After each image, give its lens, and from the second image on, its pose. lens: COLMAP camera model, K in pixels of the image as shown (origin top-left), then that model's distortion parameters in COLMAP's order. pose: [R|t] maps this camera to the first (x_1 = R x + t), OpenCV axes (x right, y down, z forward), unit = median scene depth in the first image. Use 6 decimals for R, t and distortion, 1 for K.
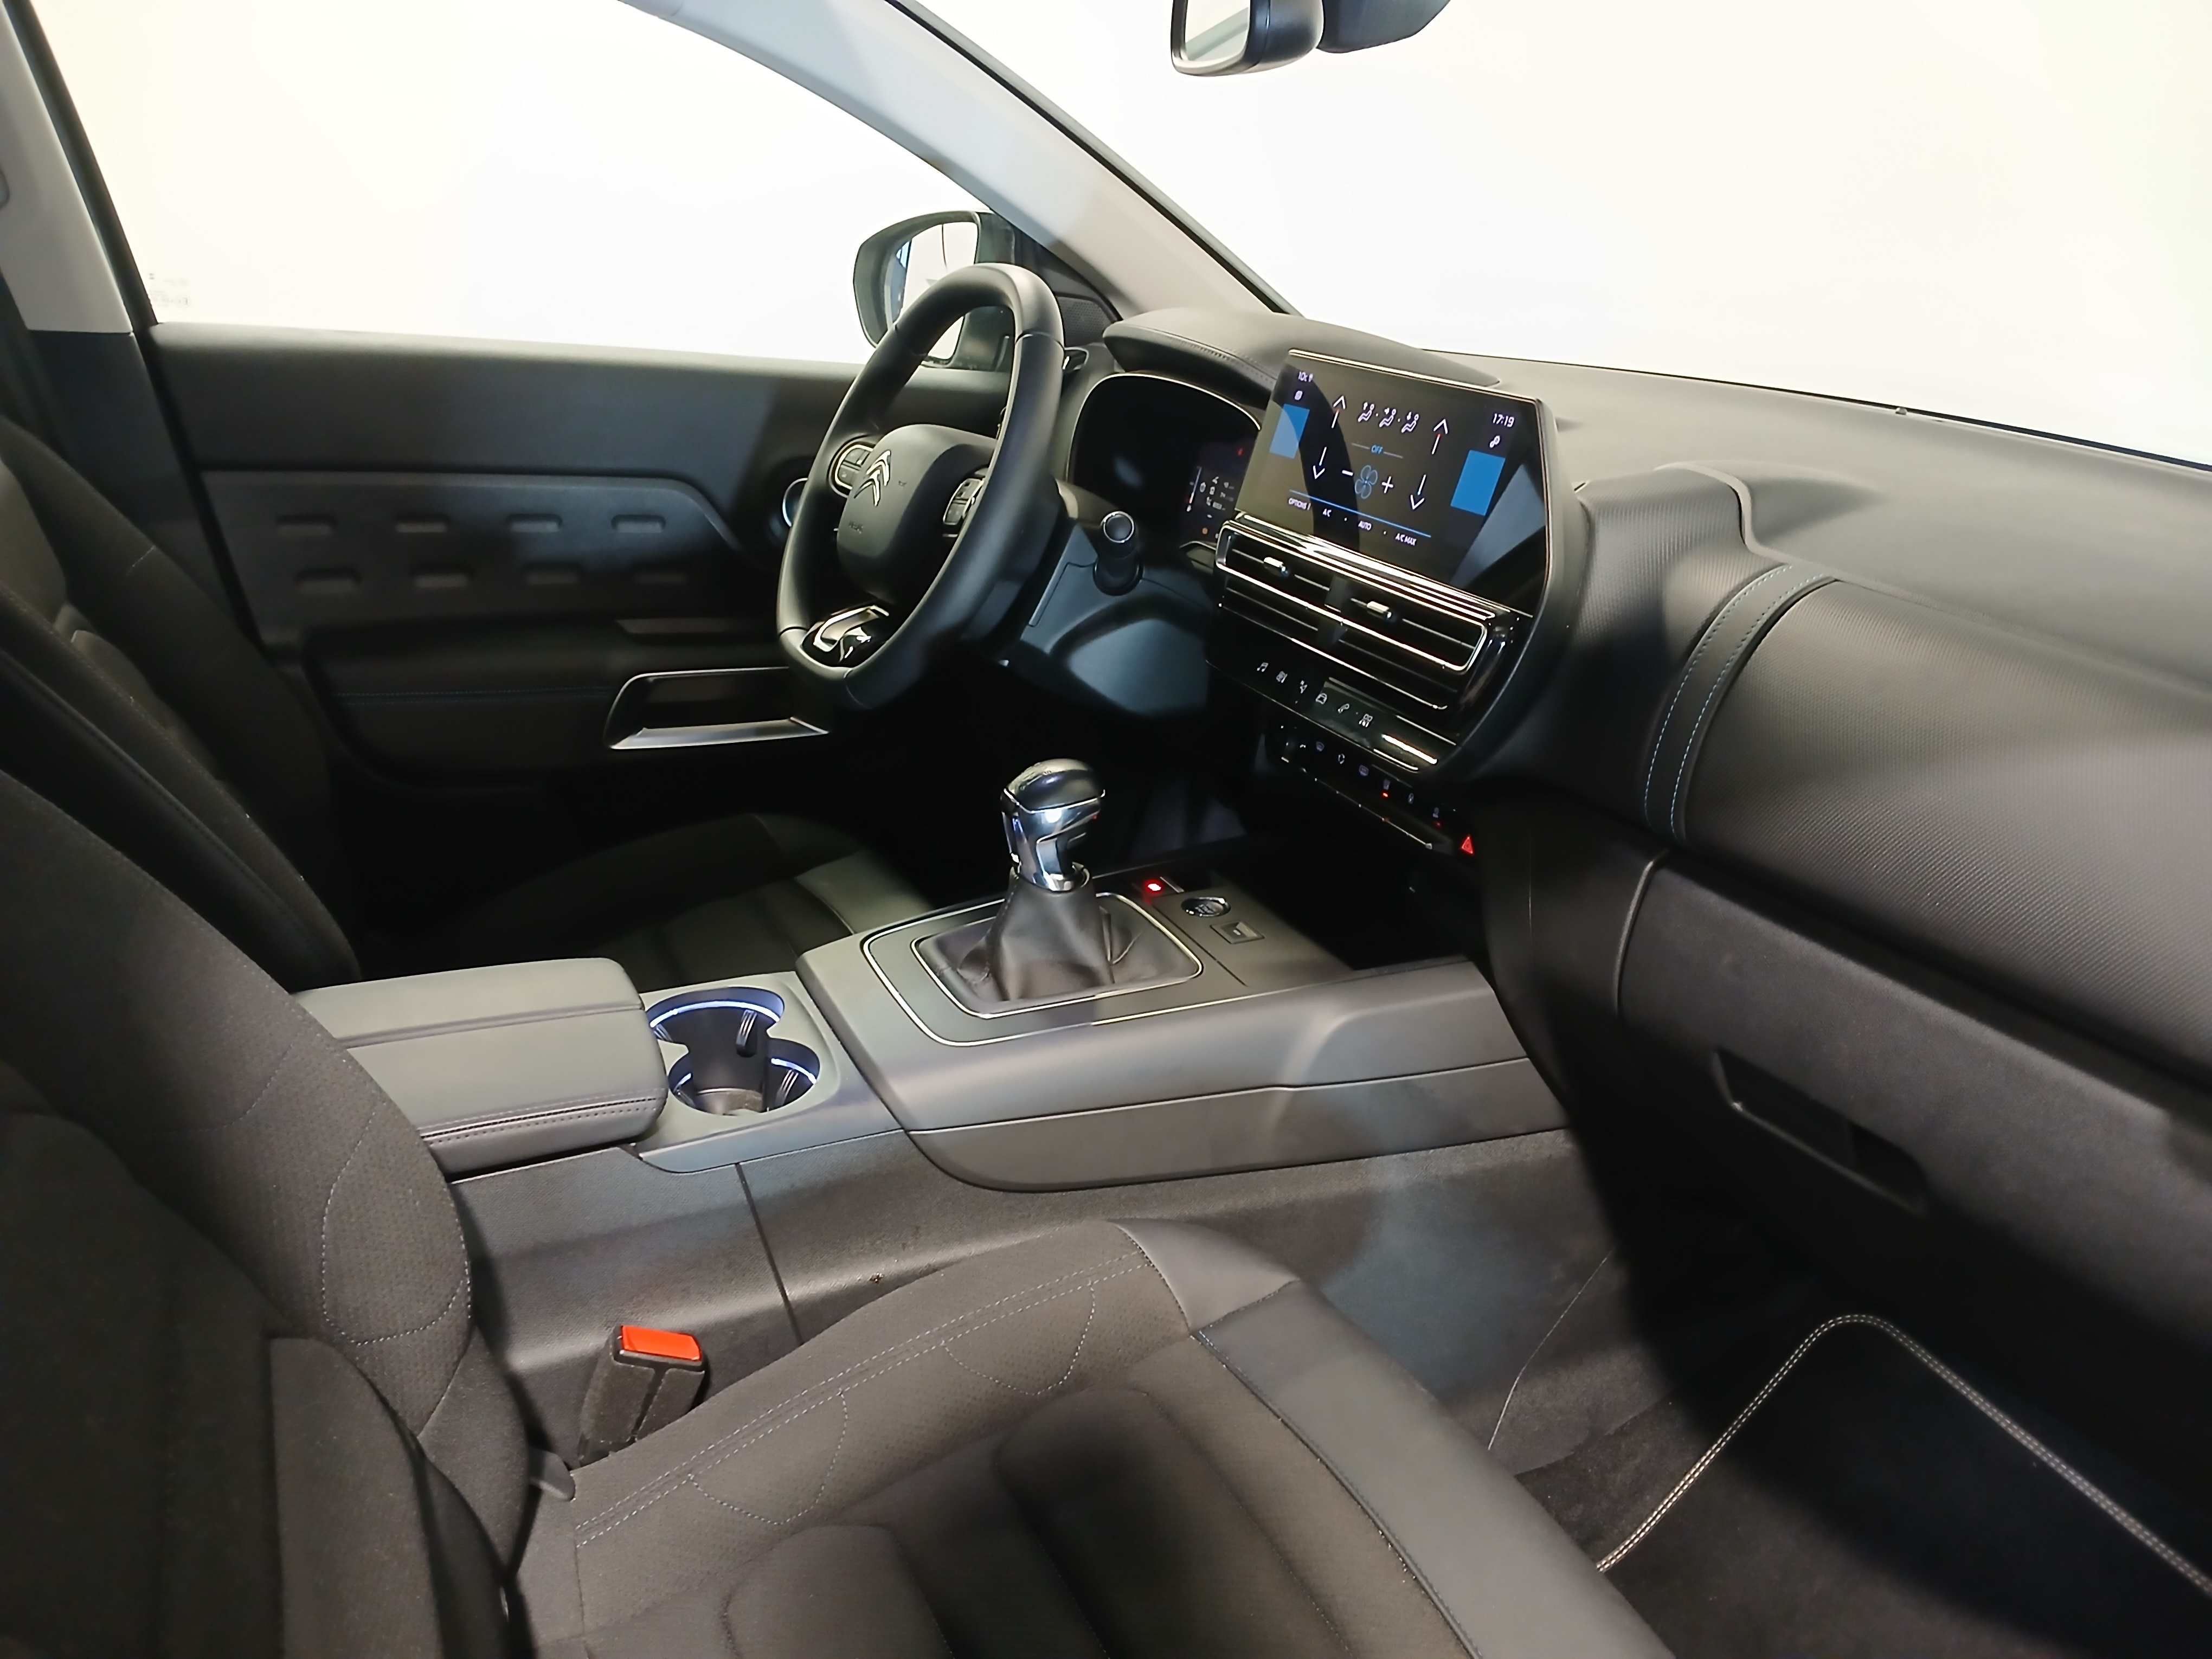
lens RADIAL K [[1688.0, 0, 1079.4], [0, 1688.0, 789.7], [0, 0, 1]] dist [0.034353, -0.080406]
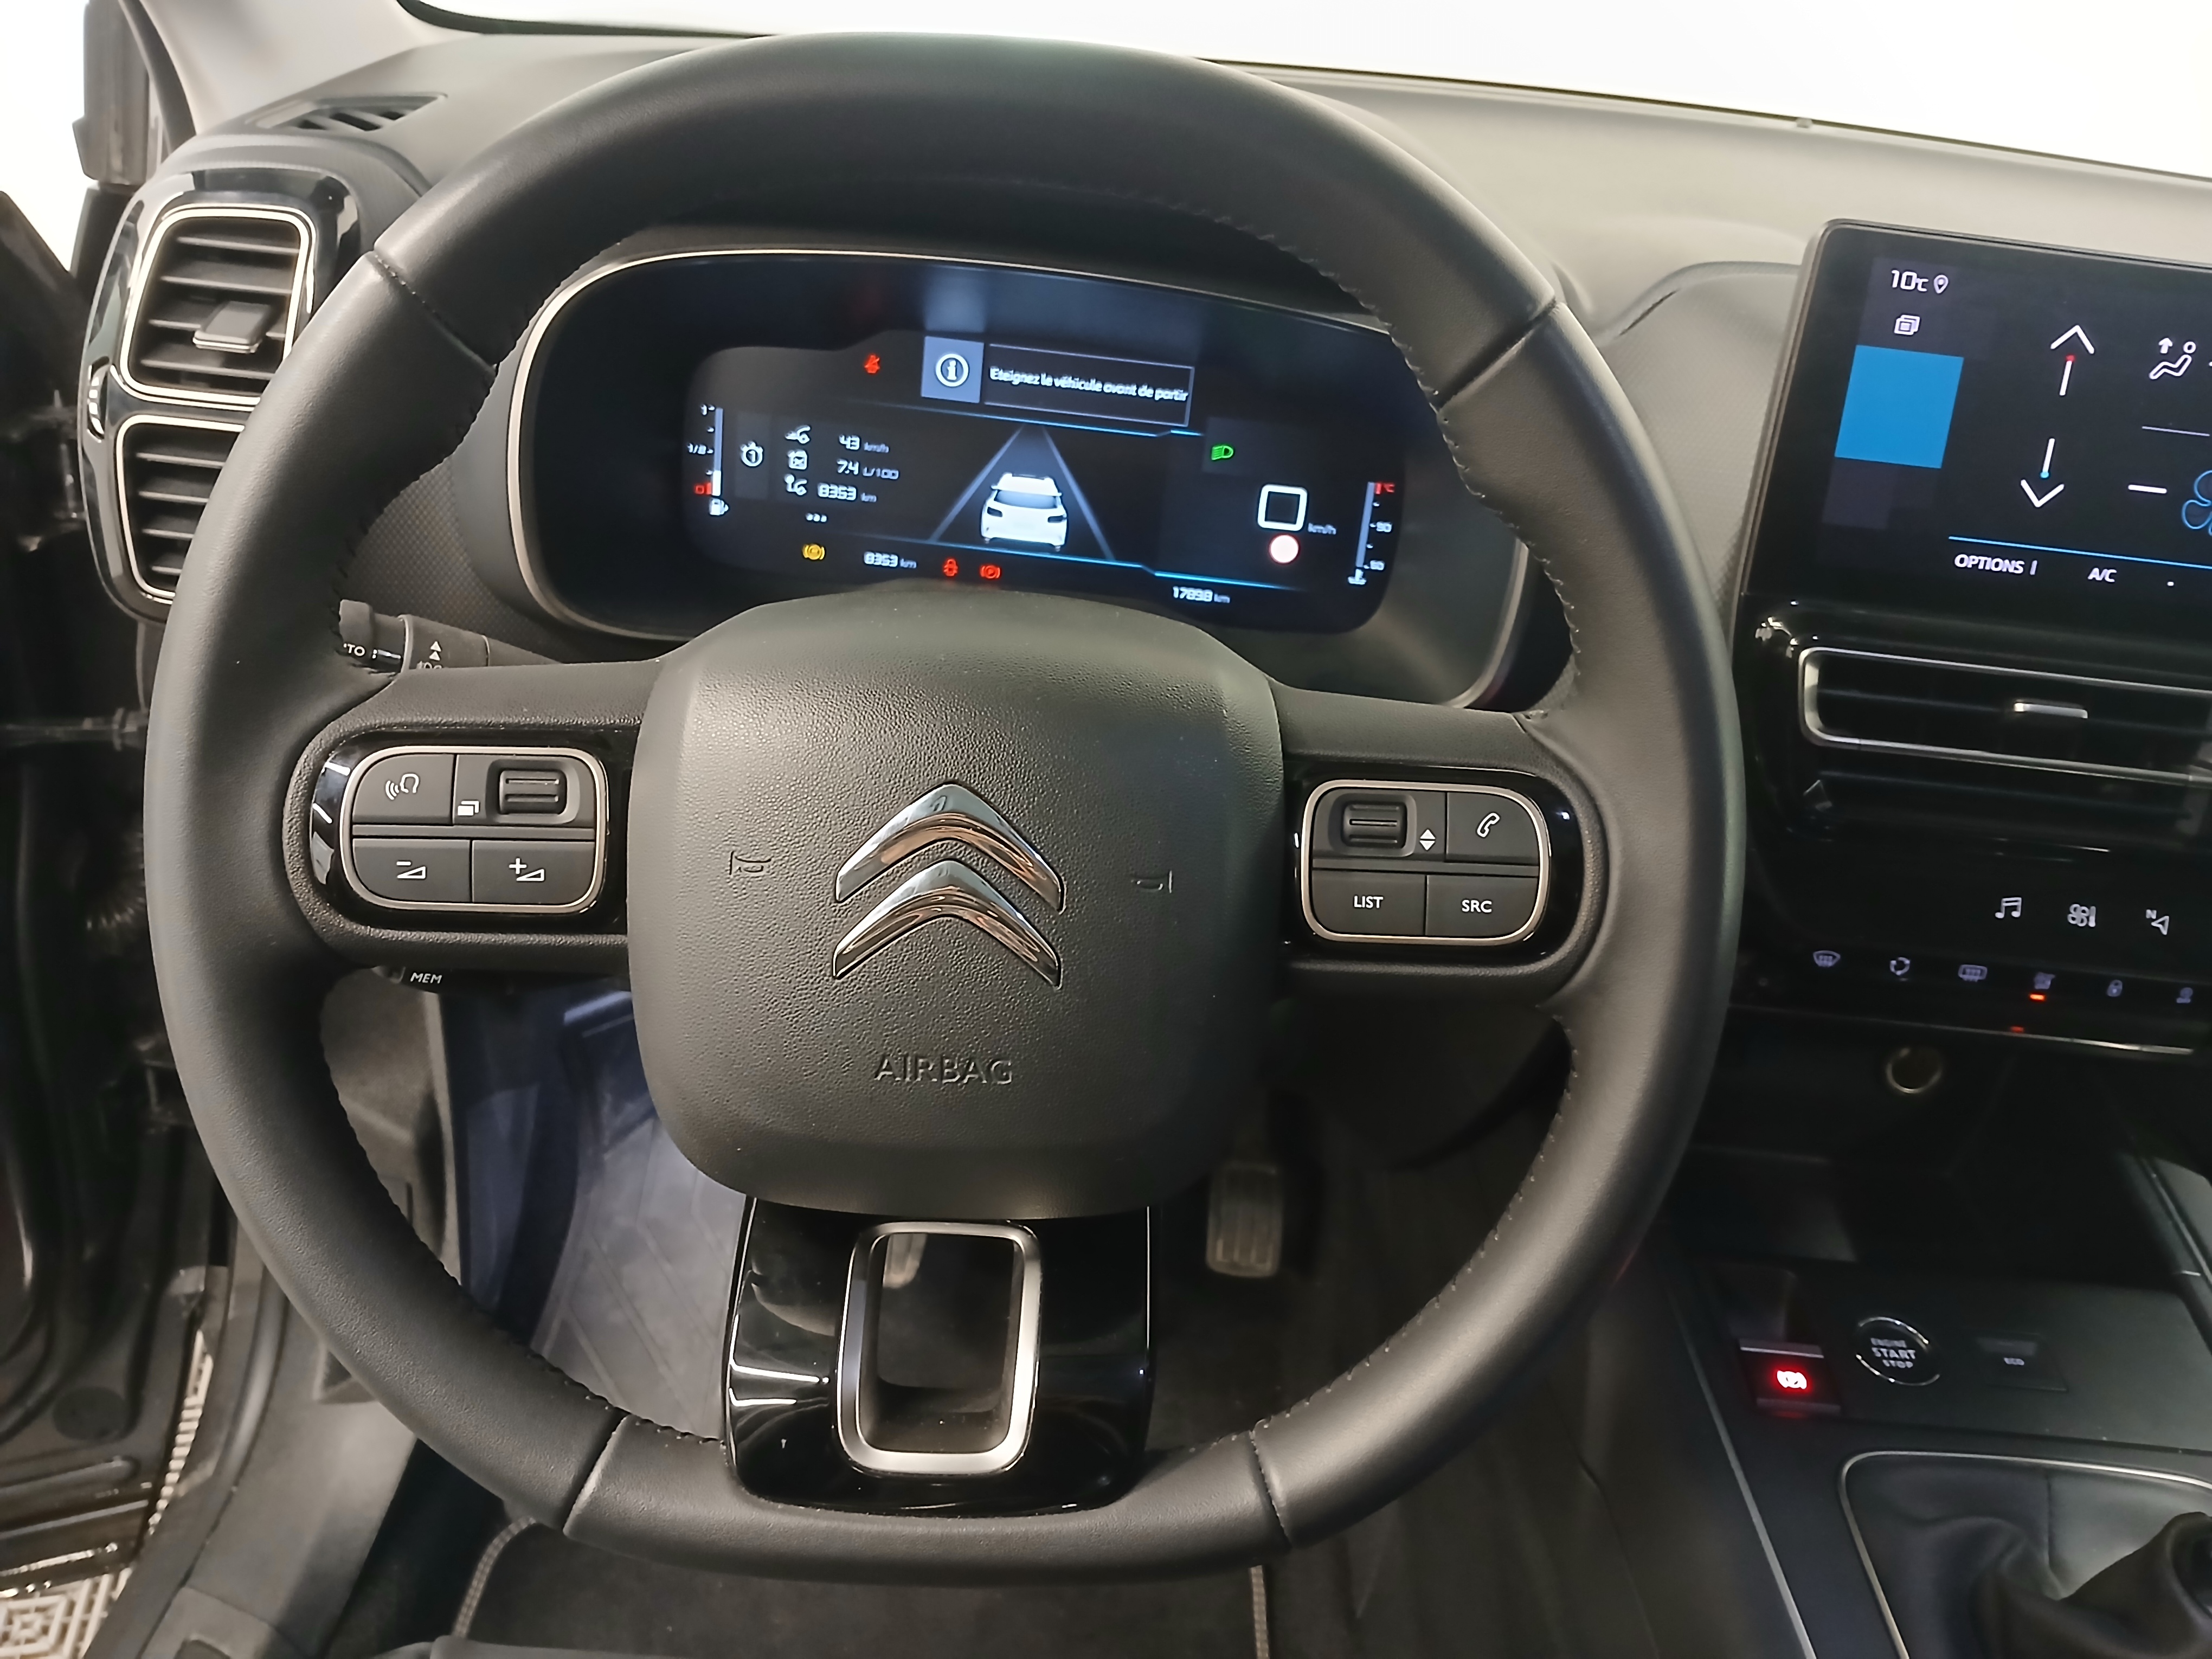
lens RADIAL K [[1688.0, 0, 1098.3], [0, 1688.0, 817.0], [0, 0, 1]] dist [0.034353, -0.080406]
pose [[0.448491, -0.449941, 0.772276, -0.365310], [0.220996, 0.893044, 0.391961, -0.335657], [-0.866035, -0.005121, 0.499957, 0.950897]]
